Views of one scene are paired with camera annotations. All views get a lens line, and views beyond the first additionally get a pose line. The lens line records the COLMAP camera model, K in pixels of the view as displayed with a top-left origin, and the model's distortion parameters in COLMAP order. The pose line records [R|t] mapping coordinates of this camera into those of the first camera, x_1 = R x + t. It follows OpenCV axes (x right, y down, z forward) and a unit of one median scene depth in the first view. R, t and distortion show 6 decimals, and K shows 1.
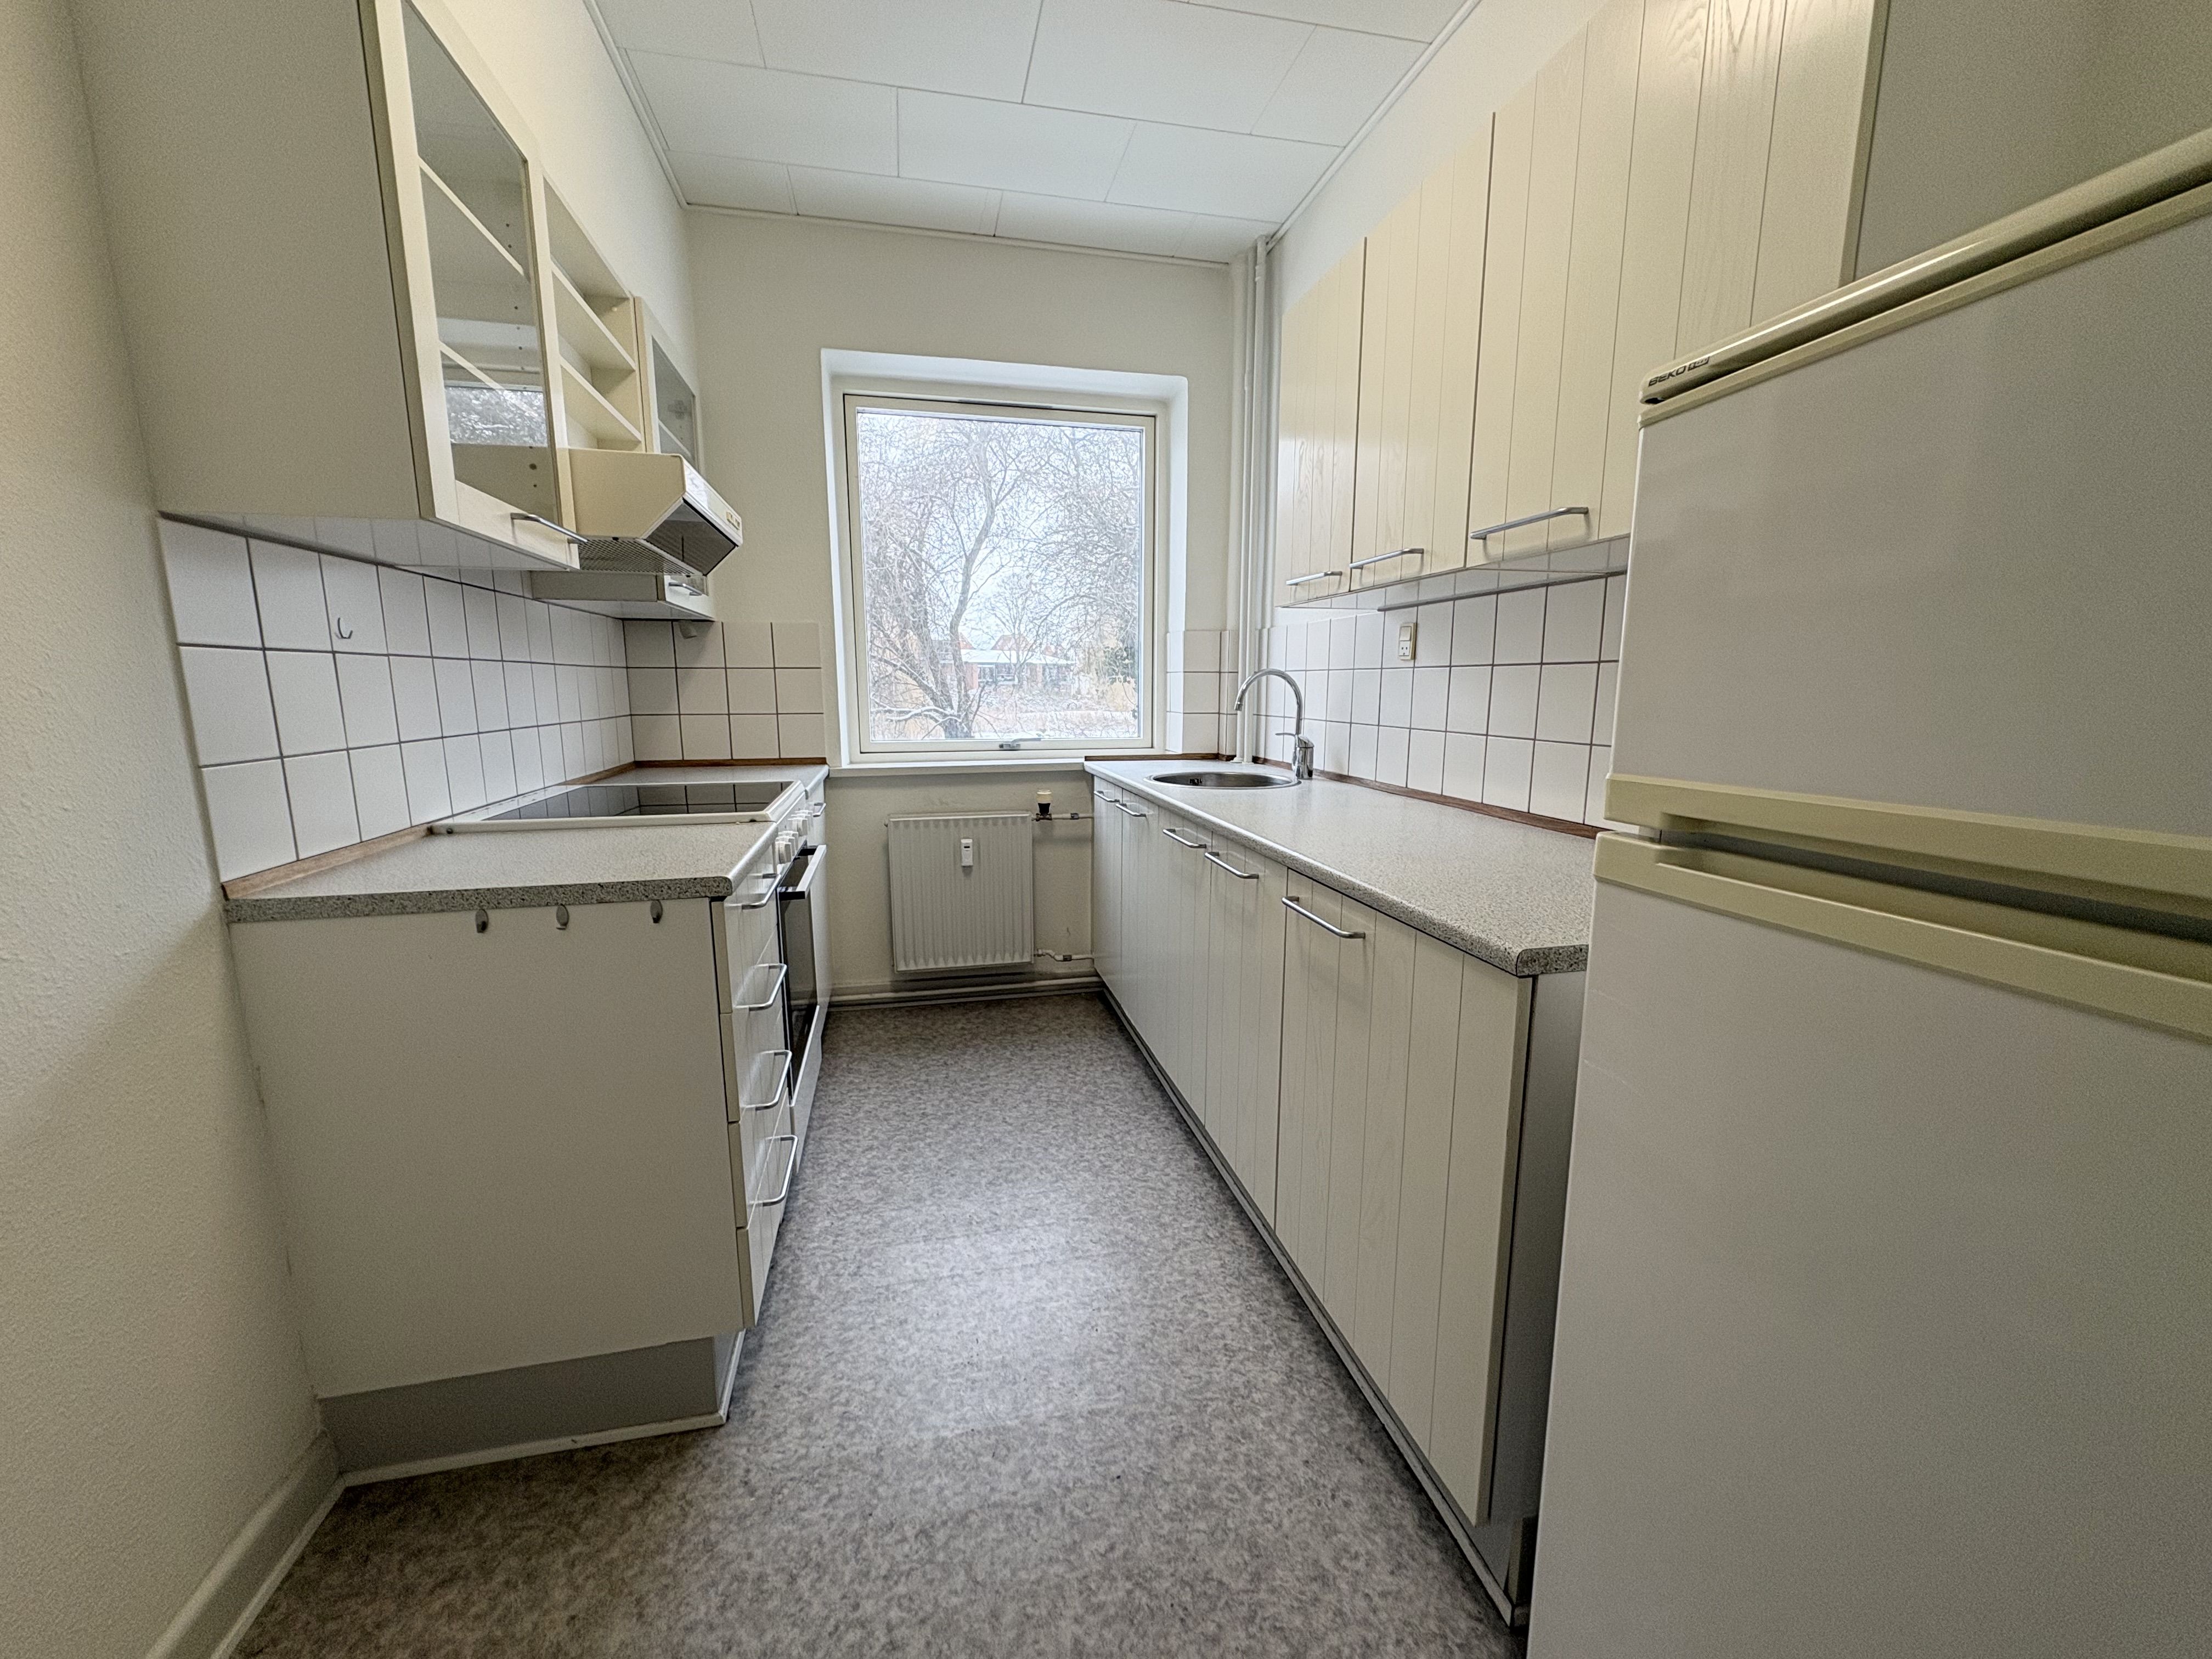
lens RADIAL K [[872.5, 0, 1108.5], [0, 872.5, 829.3], [0, 0, 1]] dist [-0.000365, -0.000533]
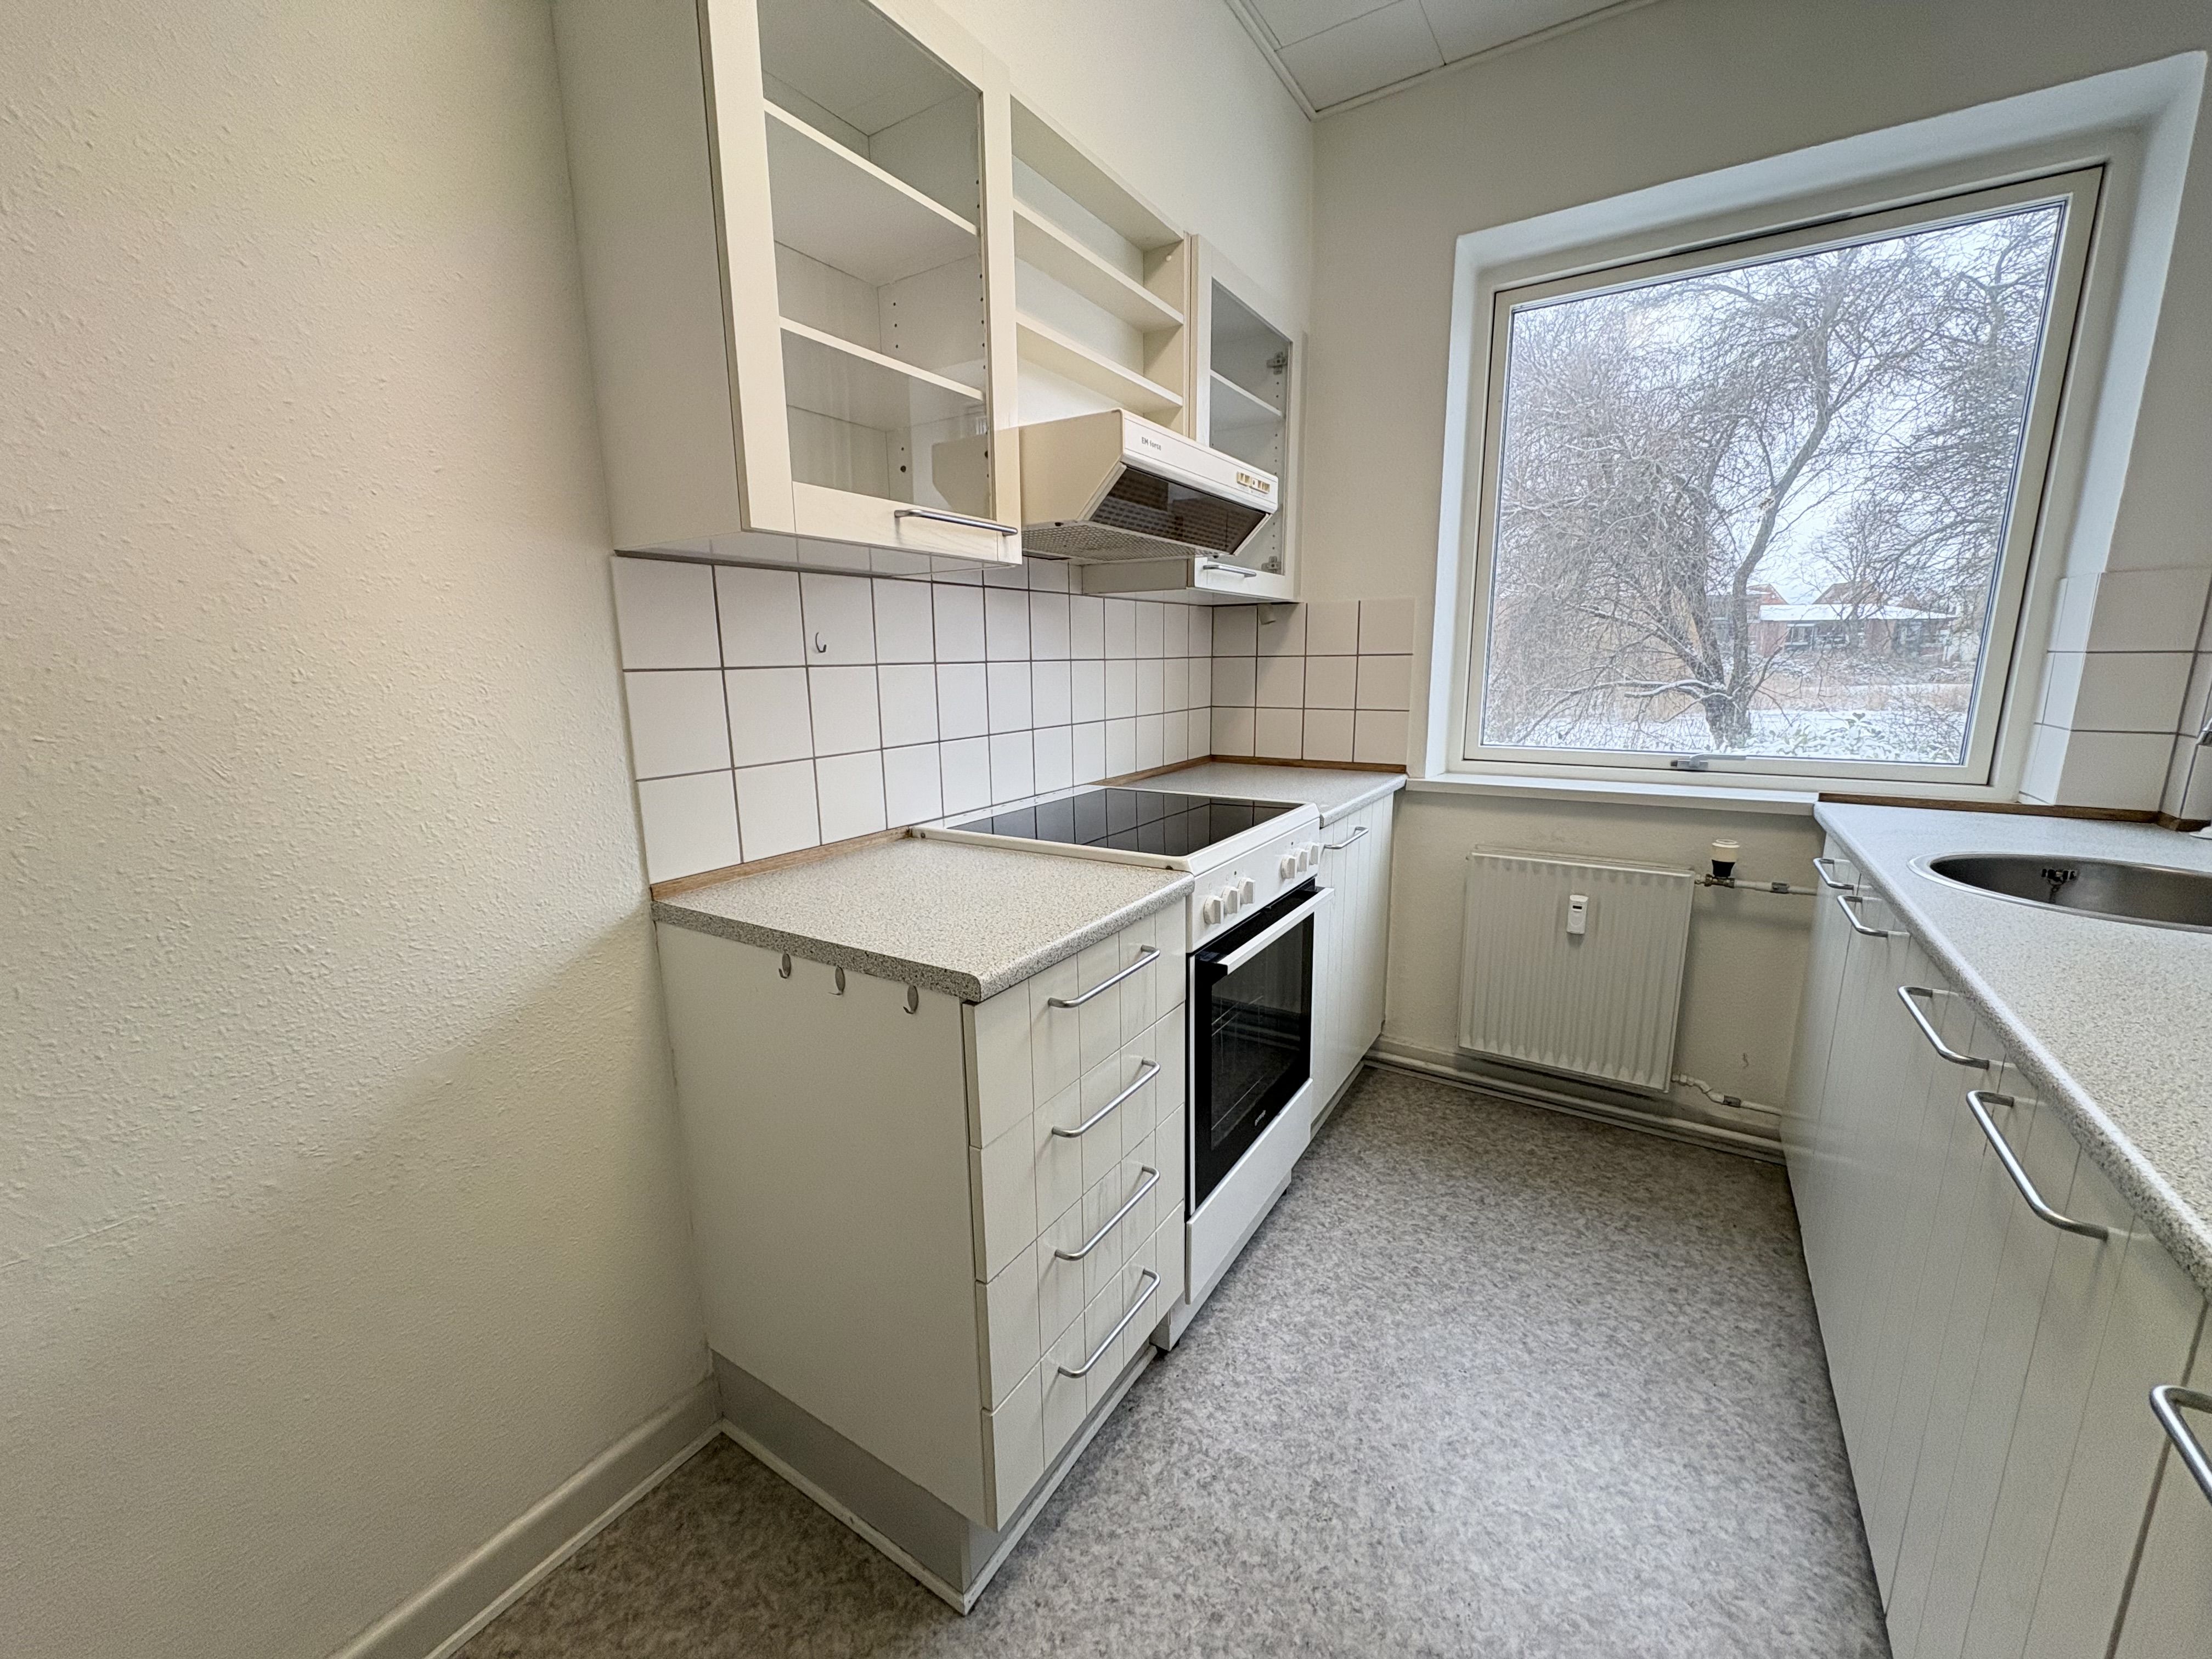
lens RADIAL K [[872.5, 0, 1113.5], [0, 872.5, 831.8], [0, 0, 1]] dist [-0.000365, -0.000533]
pose [[0.701386, 0.132701, -0.700320, 0.094754], [-0.105378, 0.991025, 0.082247, -0.091634], [0.704949, 0.016111, 0.709075, 0.363069]]
